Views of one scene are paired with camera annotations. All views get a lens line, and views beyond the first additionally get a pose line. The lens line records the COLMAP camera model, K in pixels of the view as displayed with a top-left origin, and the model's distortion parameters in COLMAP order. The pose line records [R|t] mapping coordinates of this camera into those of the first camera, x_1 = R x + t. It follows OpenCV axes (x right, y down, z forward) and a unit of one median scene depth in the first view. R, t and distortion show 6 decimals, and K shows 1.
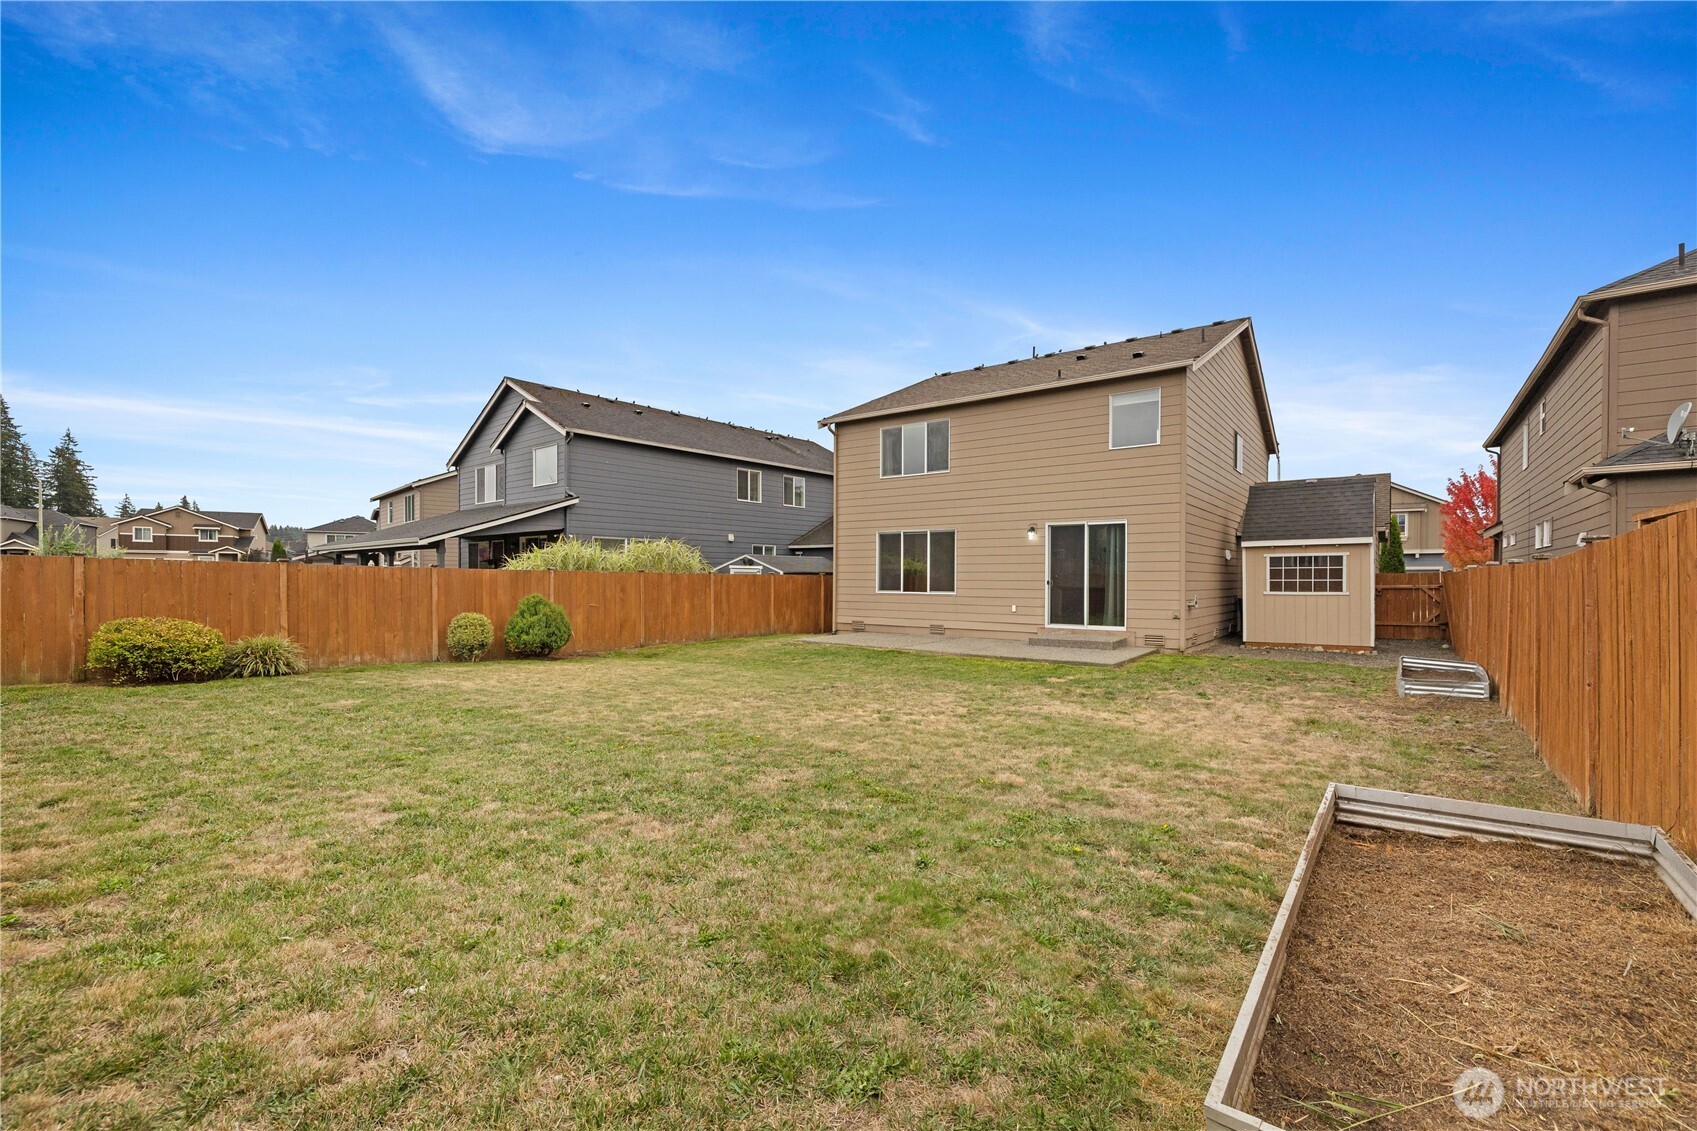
lens RADIAL K [[723.7, 0, 833.9], [0, 723.7, 580.2], [0, 0, 1]] dist [0.002066, -0.001546]
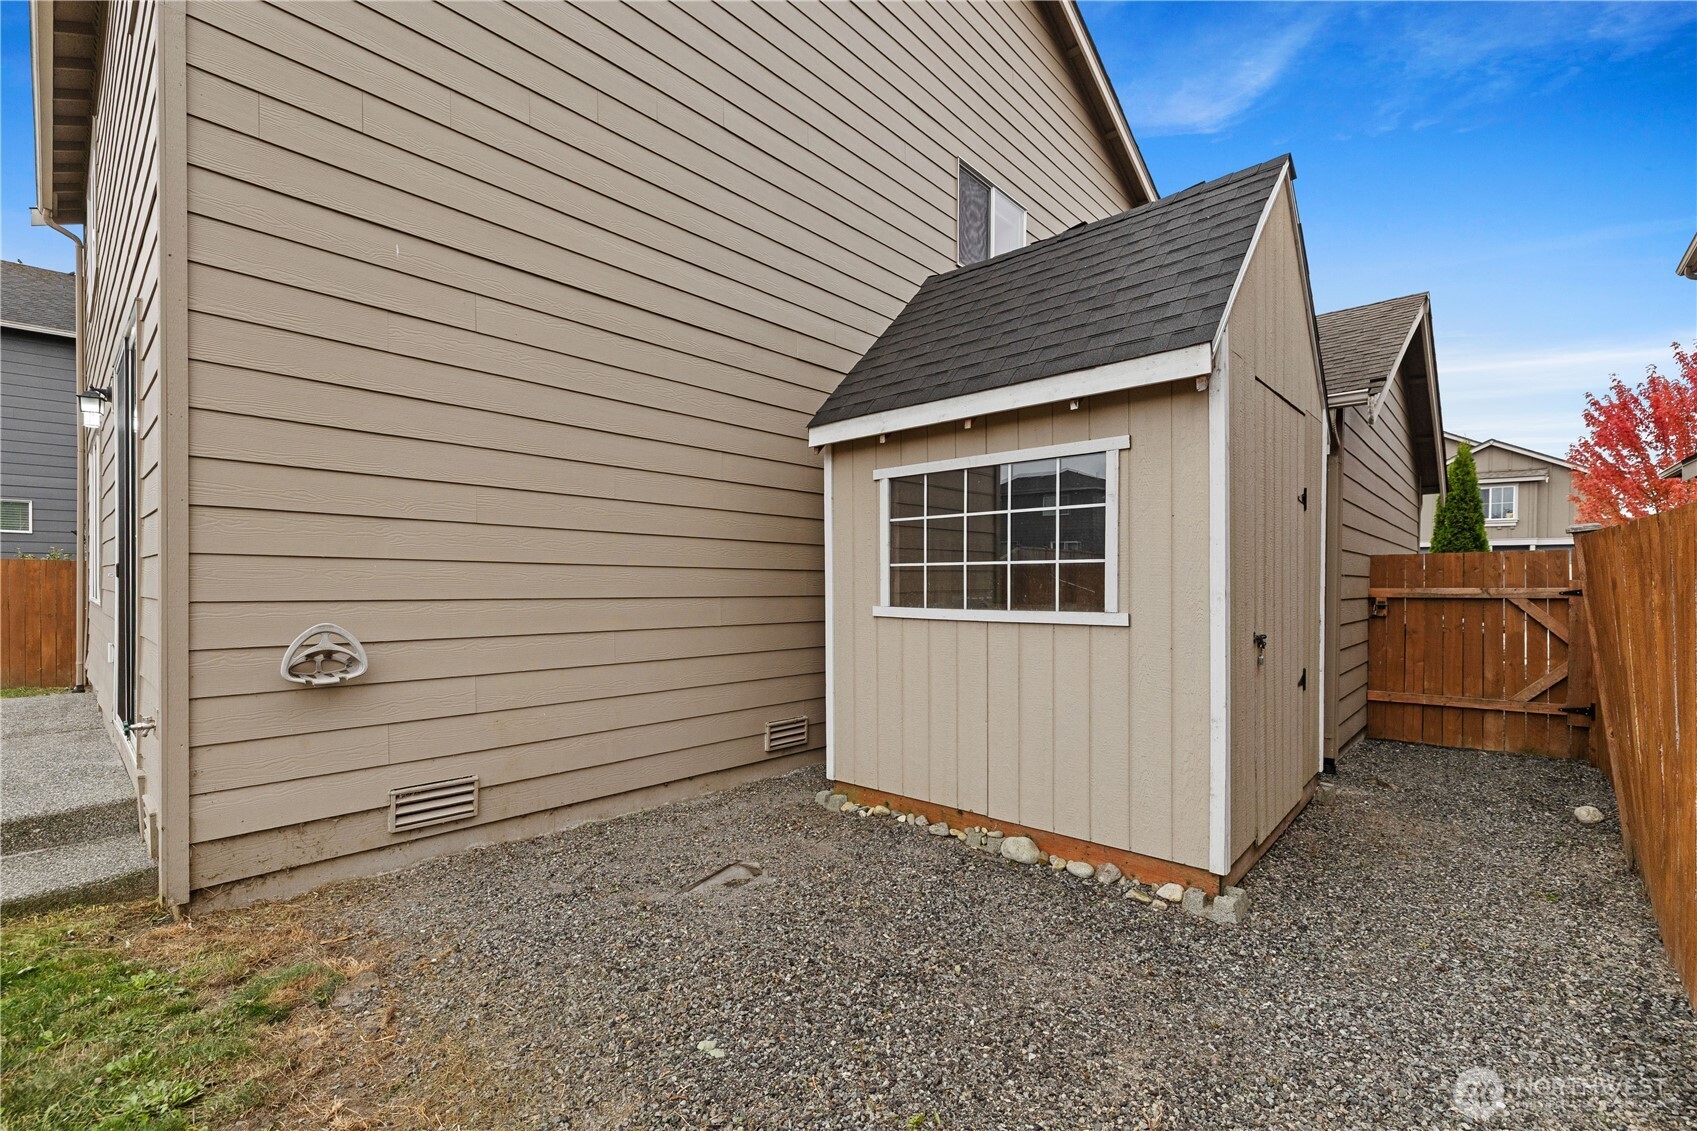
lens RADIAL K [[723.7, 0, 851.6], [0, 723.7, 580.5], [0, 0, 1]] dist [0.002066, -0.001546]
pose [[0.996351, 0.004801, -0.085214, 0.547700], [-0.005433, 0.999959, -0.007192, 0.007157], [0.085176, 0.007629, 0.996337, 0.652840]]
